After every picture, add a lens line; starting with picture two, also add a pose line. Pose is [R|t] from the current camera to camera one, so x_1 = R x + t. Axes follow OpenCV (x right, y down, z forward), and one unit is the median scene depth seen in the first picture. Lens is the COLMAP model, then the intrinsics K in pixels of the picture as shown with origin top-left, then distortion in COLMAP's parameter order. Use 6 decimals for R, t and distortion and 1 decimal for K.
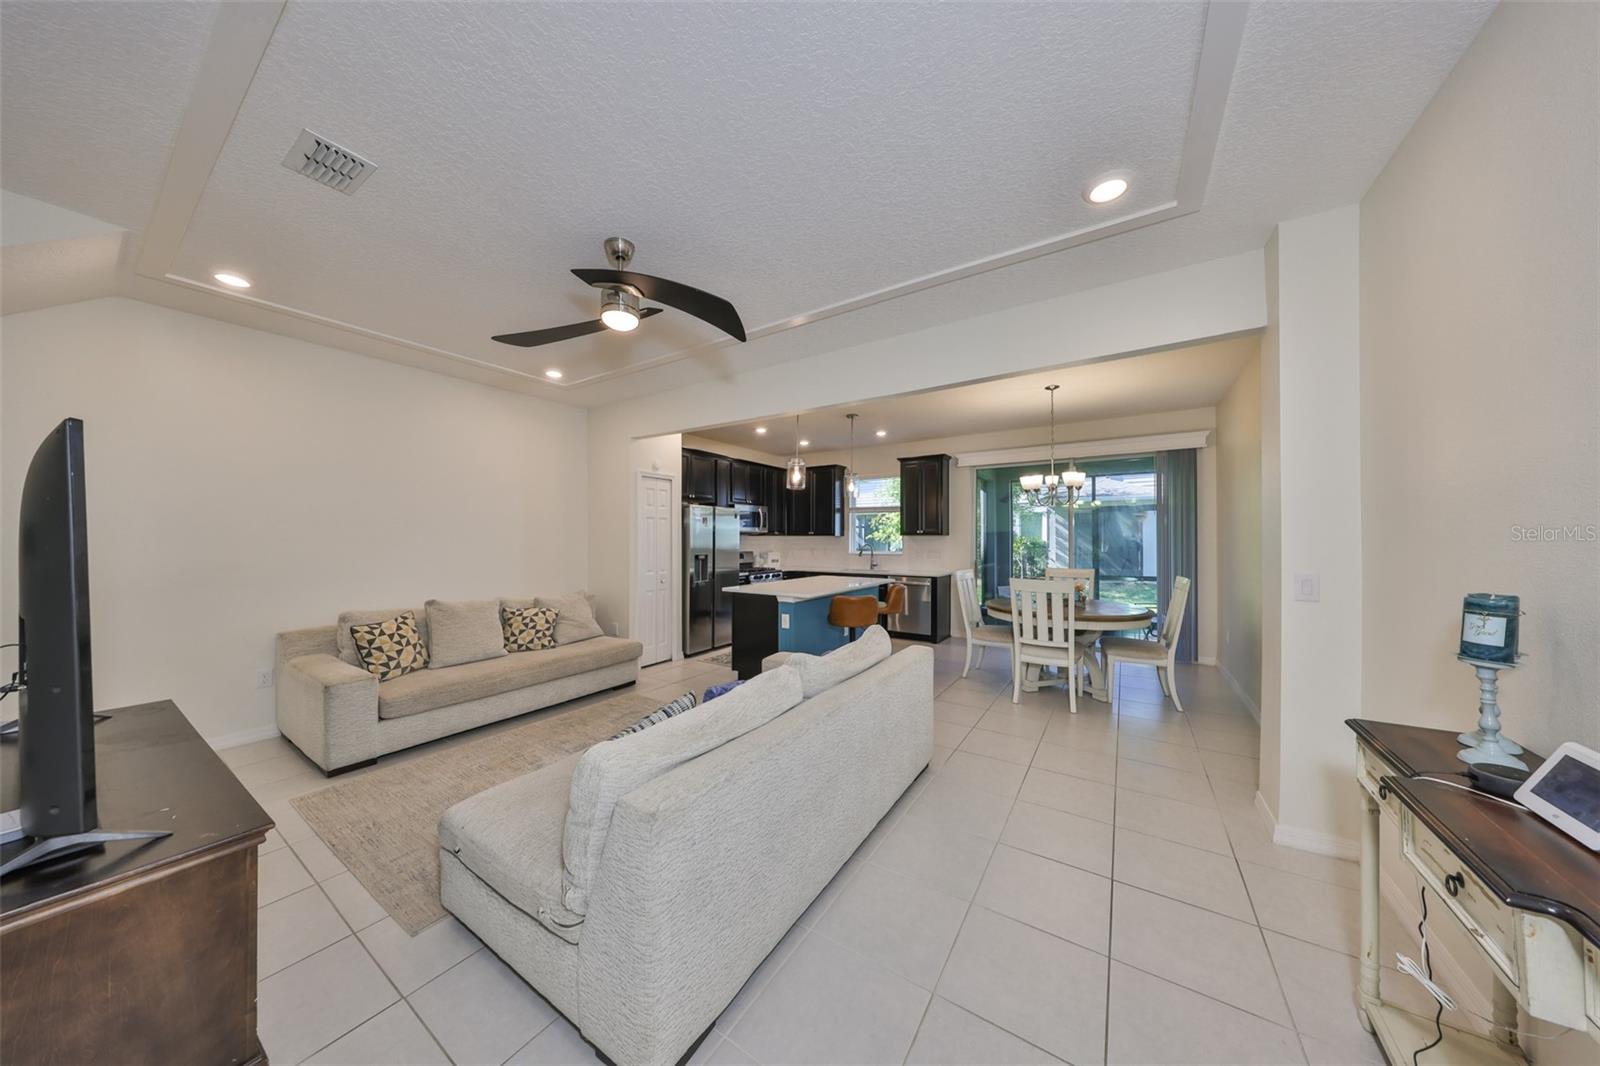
lens RADIAL K [[484.1, 0, 797.0], [0, 484.1, 536.0], [0, 0, 1]] dist [-0.001110, 0.000008]
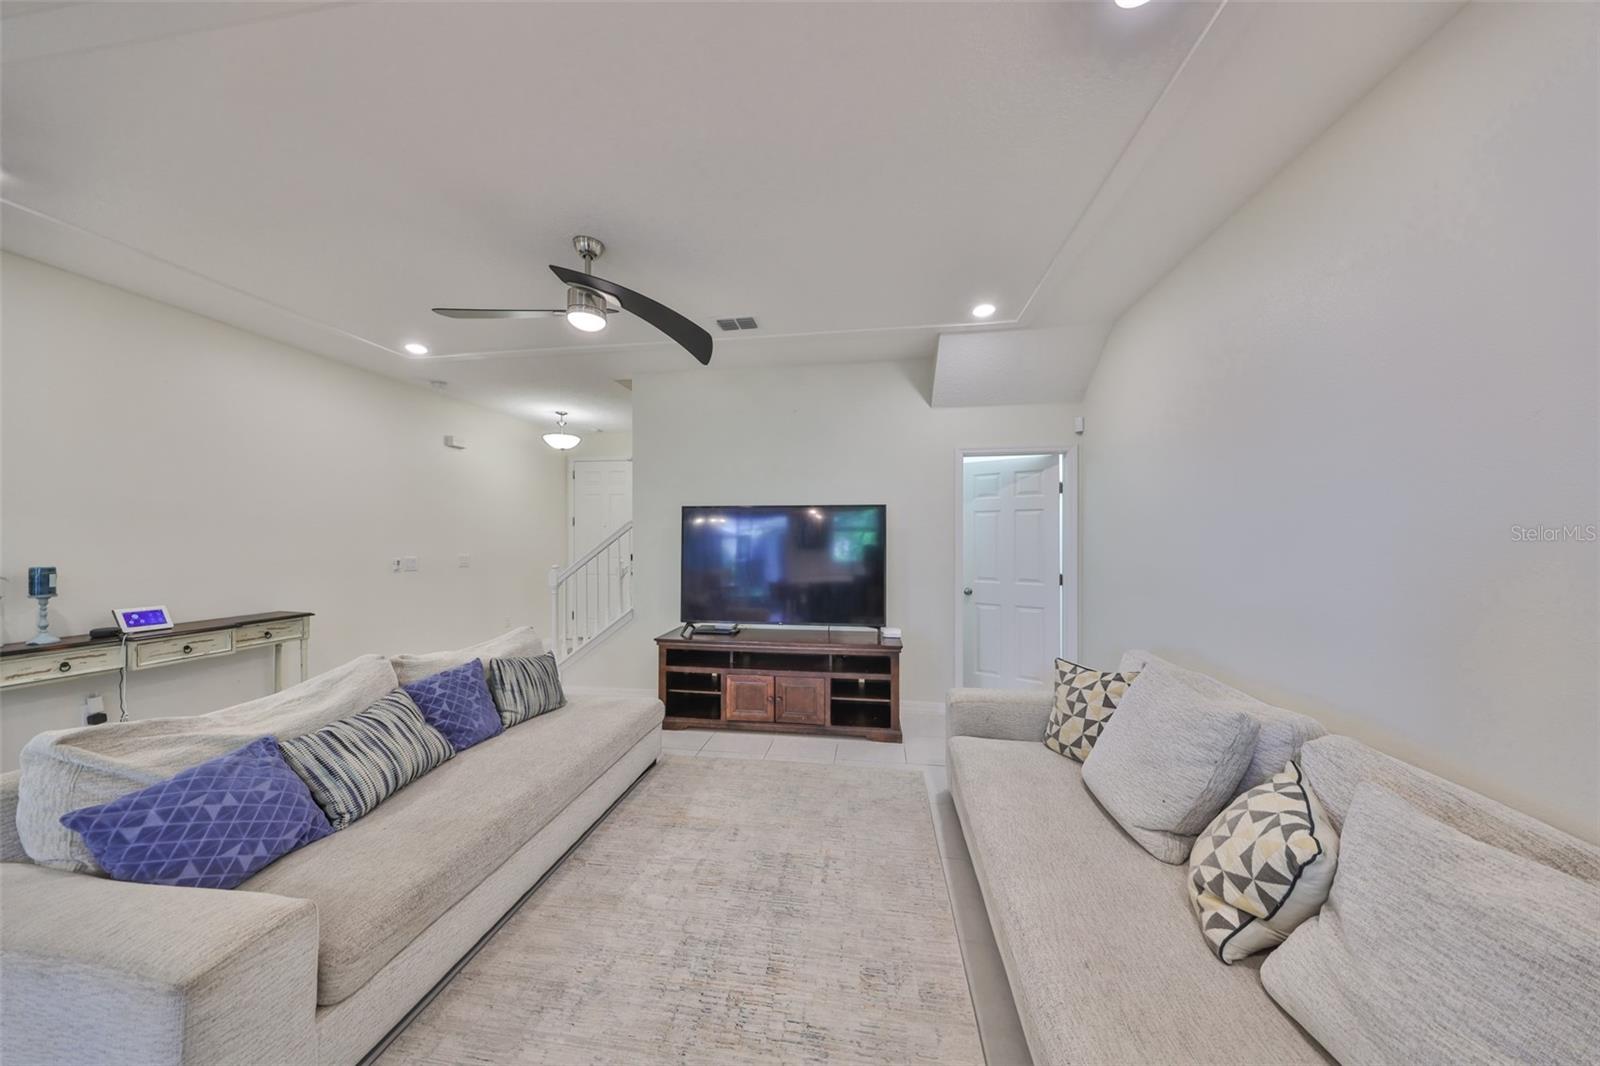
lens RADIAL K [[492.6, 0, 800.0], [0, 492.6, 538.4], [0, 0, 1]] dist [0.000769, 0.000034]
pose [[-0.905118, -0.000939, -0.425159, -0.146510], [0.001871, 0.999979, -0.006192, 0.004131], [0.425156, -0.006400, -0.905097, 0.922858]]
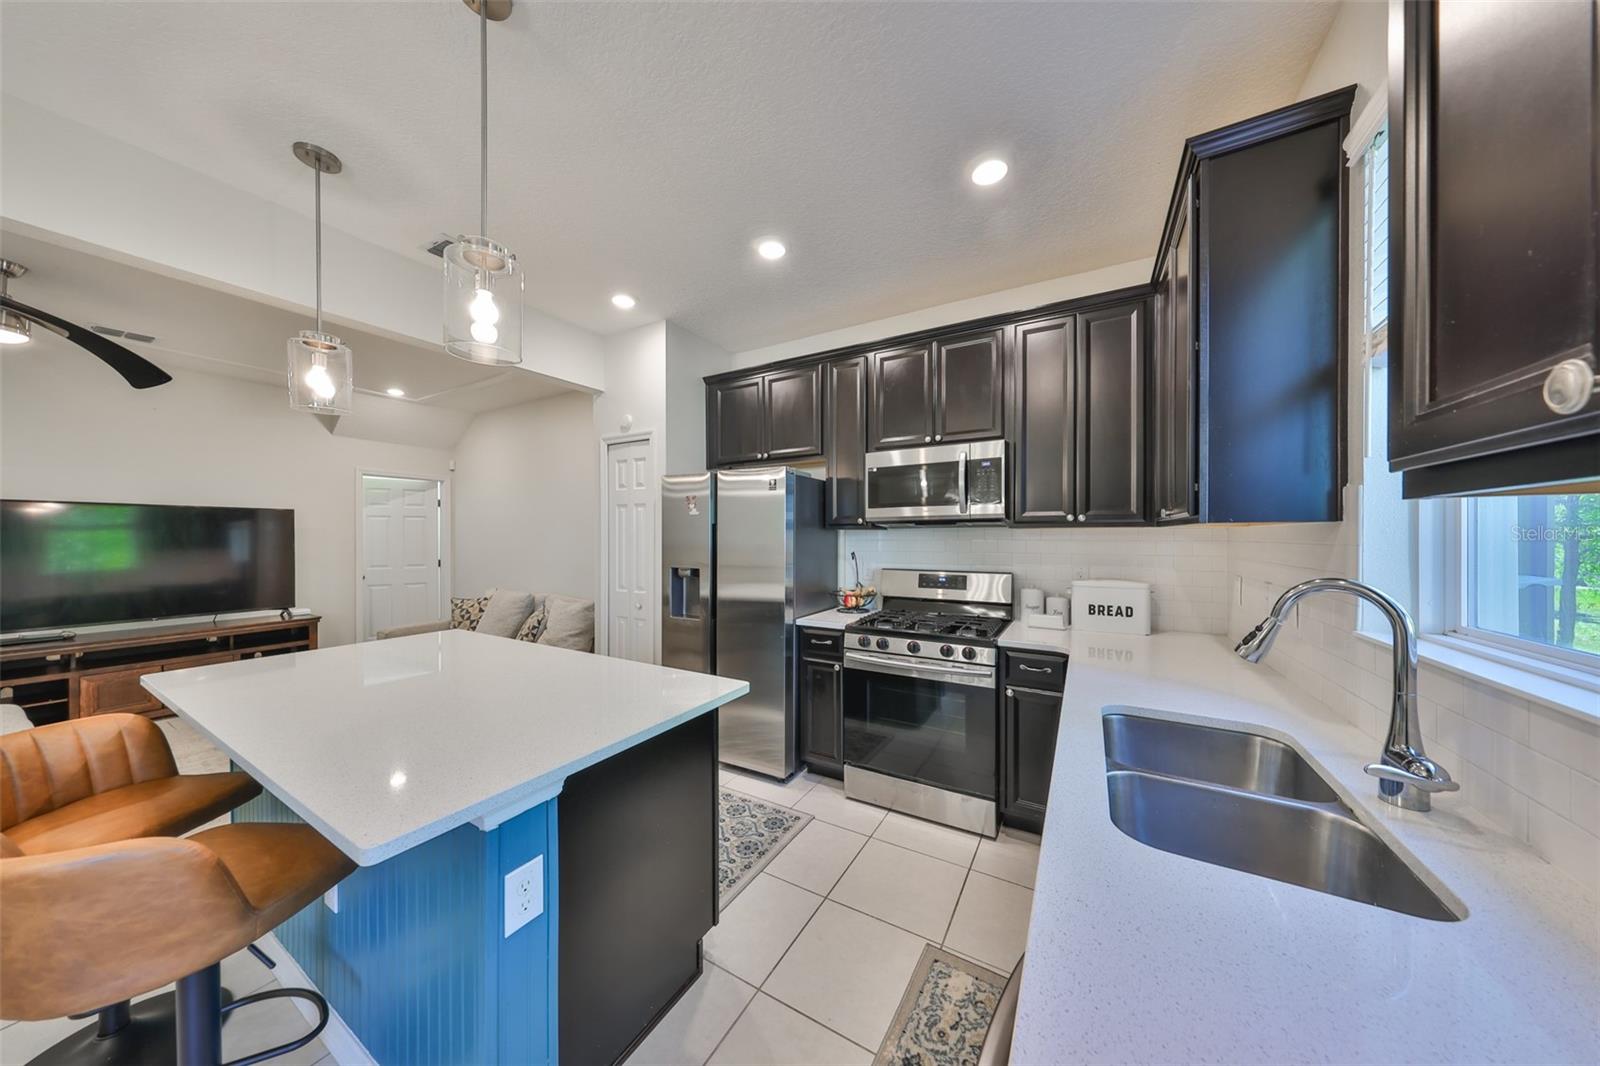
lens RADIAL K [[493.5, 0, 802.8], [0, 493.5, 536.2], [0, 0, 1]] dist [0.003646, -0.000019]
pose [[0.062102, 0.000708, -0.998070, 0.371918], [0.007719, 0.999969, 0.001190, 0.005165], [0.998040, -0.007778, 0.062095, 1.185886]]
